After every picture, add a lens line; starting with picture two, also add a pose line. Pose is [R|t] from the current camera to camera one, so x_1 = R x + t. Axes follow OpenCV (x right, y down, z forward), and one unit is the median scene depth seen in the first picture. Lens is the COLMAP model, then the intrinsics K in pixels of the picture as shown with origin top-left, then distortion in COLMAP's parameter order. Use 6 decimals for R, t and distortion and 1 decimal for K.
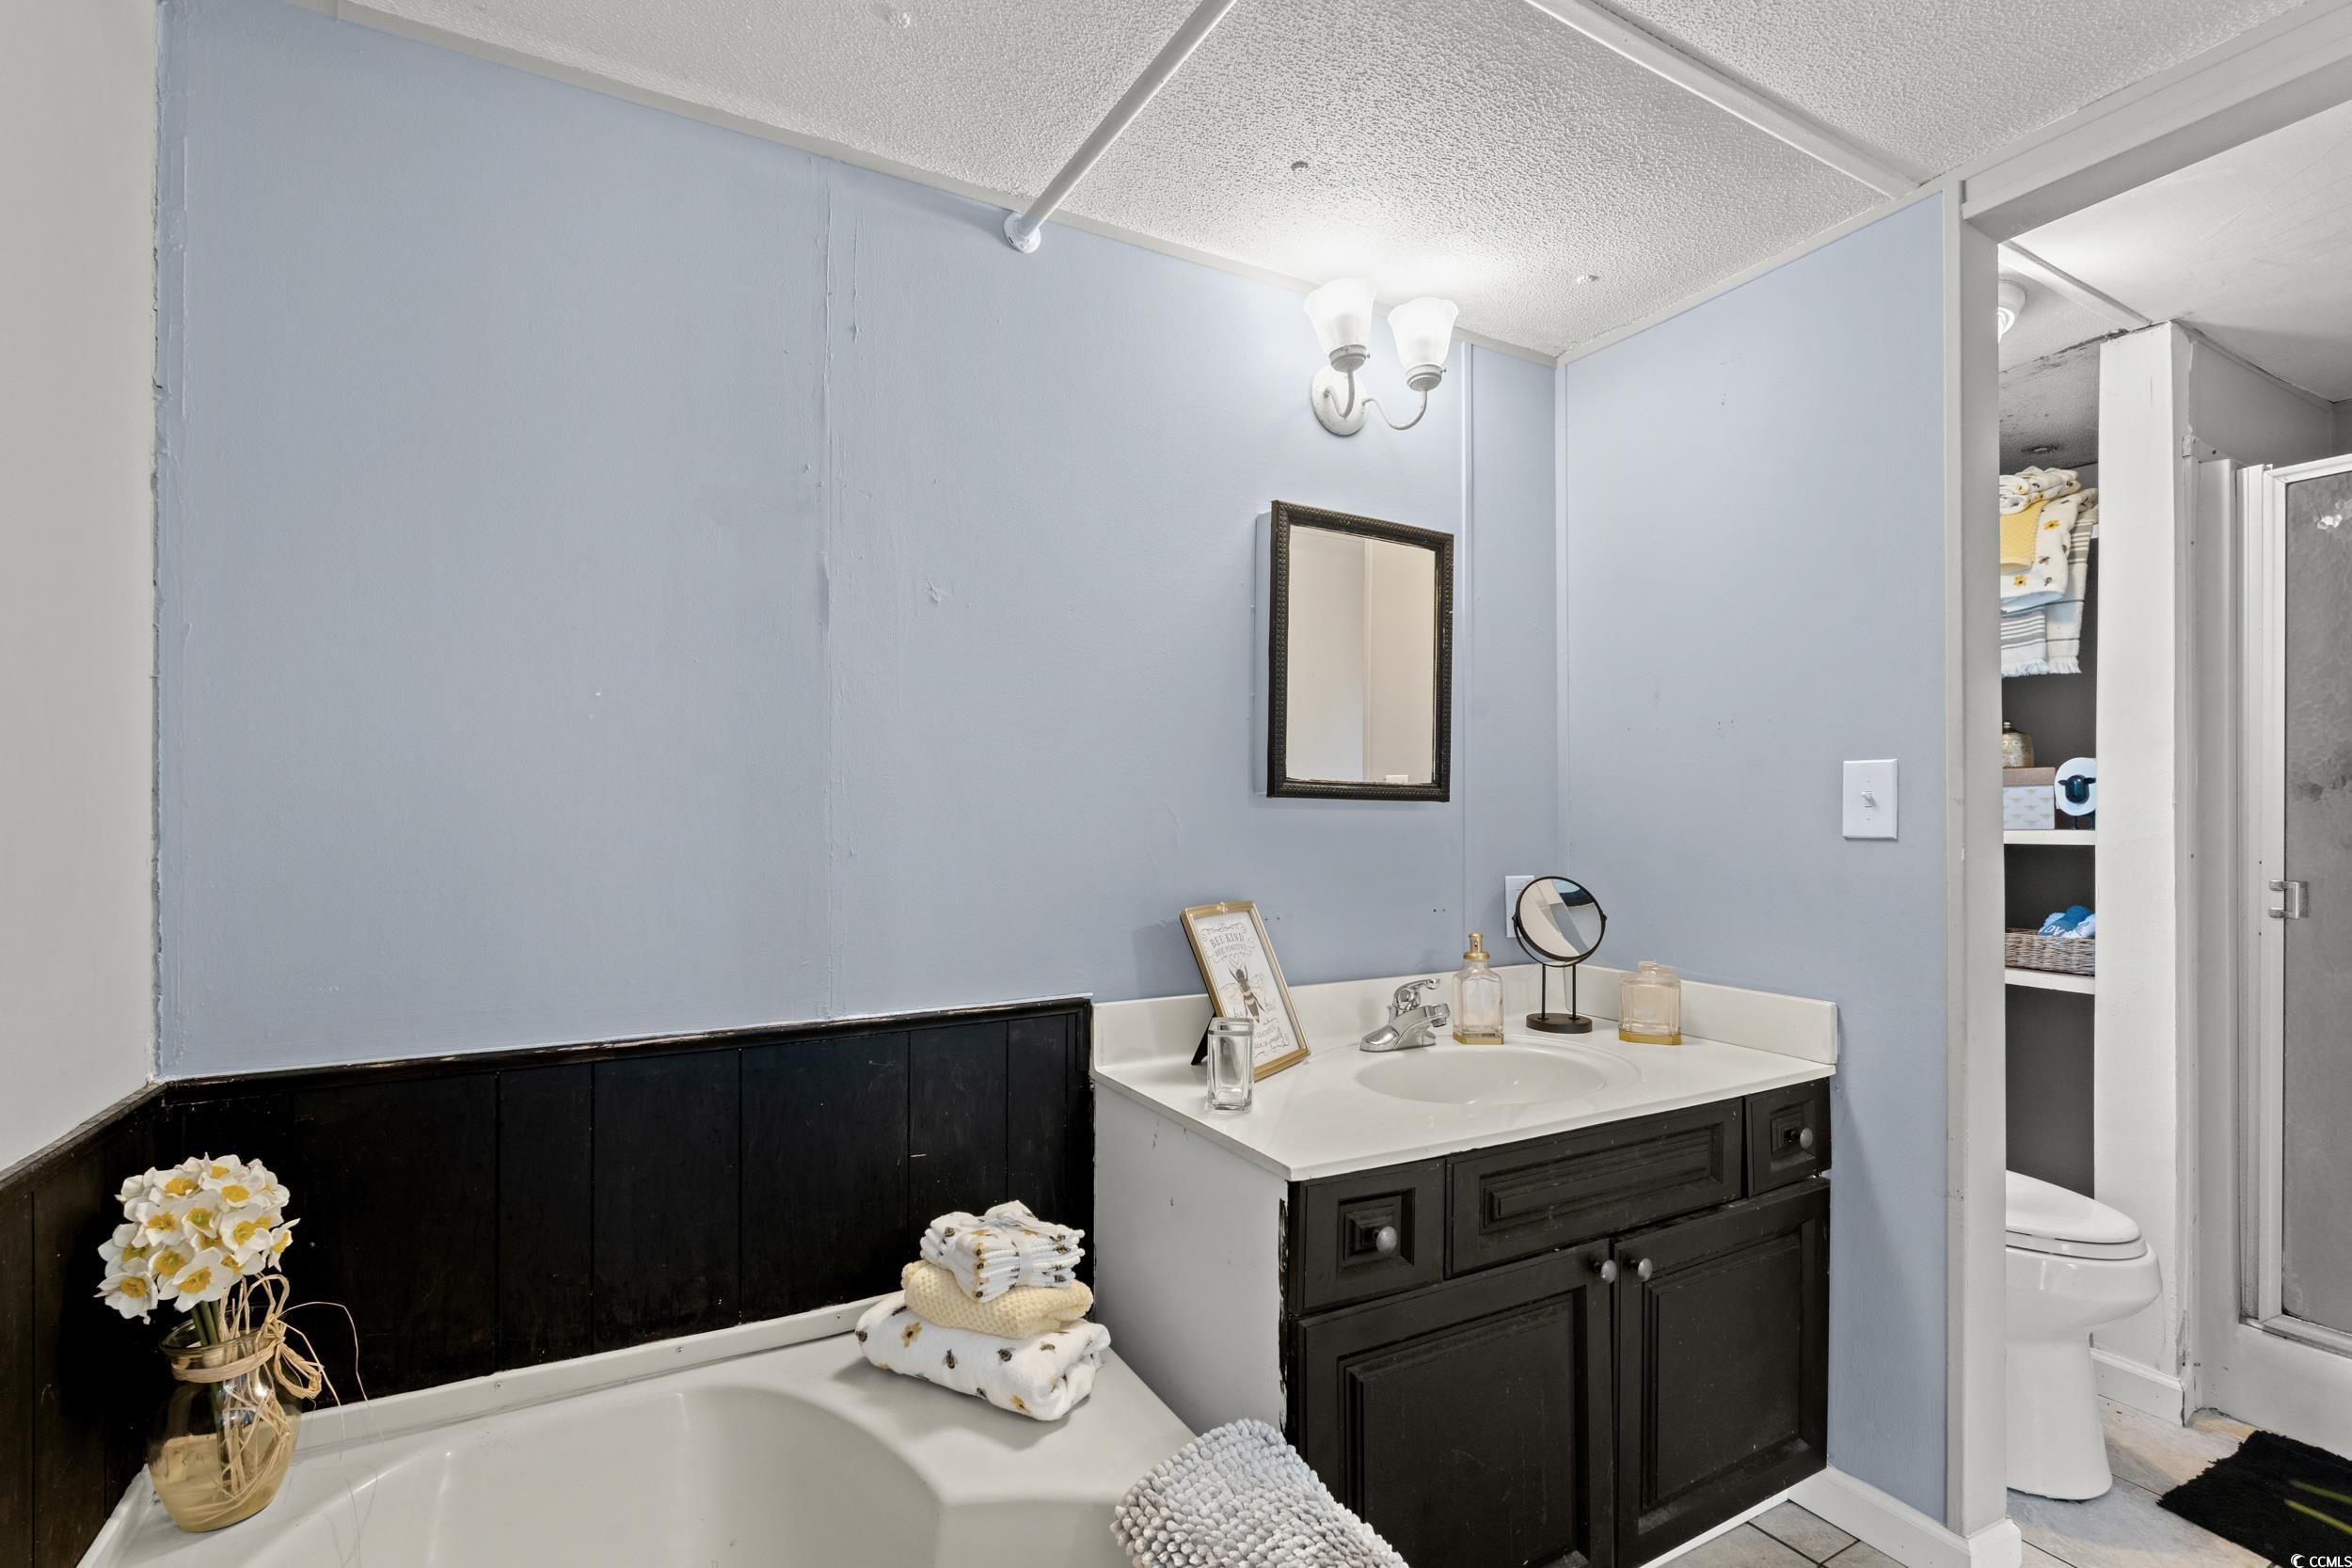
lens RADIAL K [[1061.3, 0, 1183.3], [0, 1061.3, 816.6], [0, 0, 1]] dist [0.001097, -0.000611]
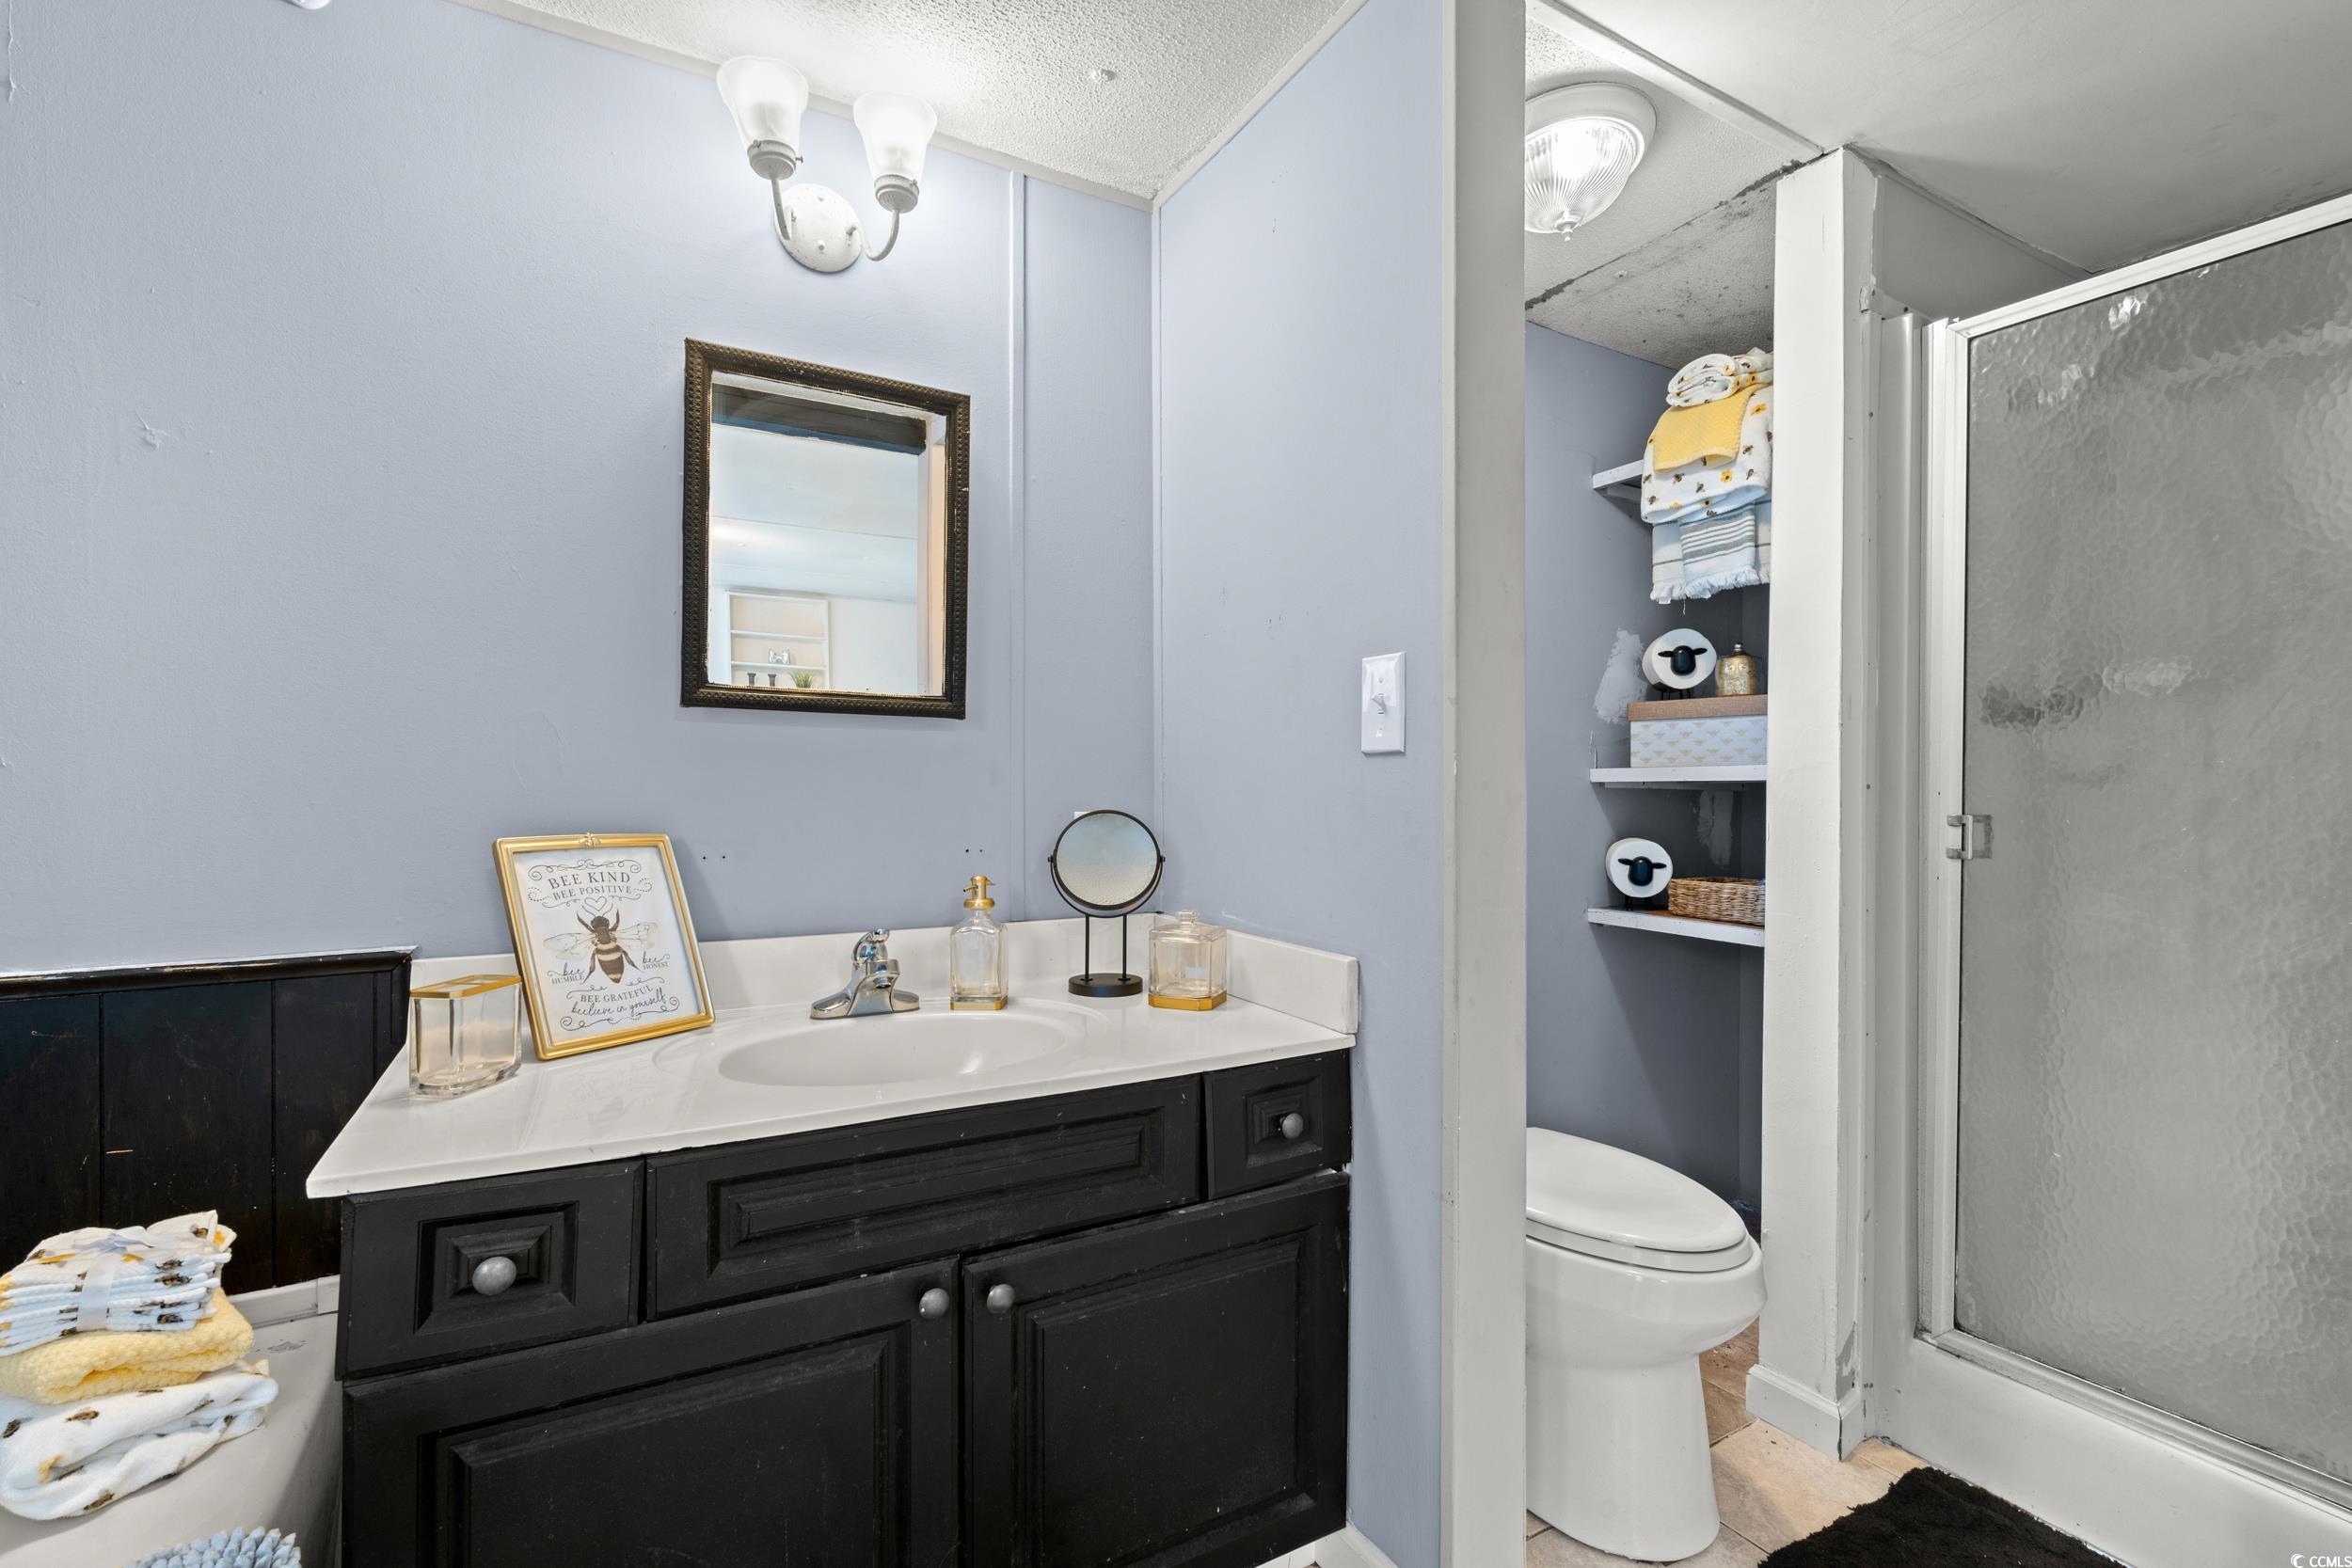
lens RADIAL K [[1052.2, 0, 1196.1], [0, 1052.2, 799.4], [0, 0, 1]] dist [-0.000923, 0.000604]
pose [[0.999964, 0.000439, 0.008434, 0.450906], [-0.000526, 0.999947, 0.010307, 0.043100], [-0.008429, -0.010311, 0.999911, 0.185253]]
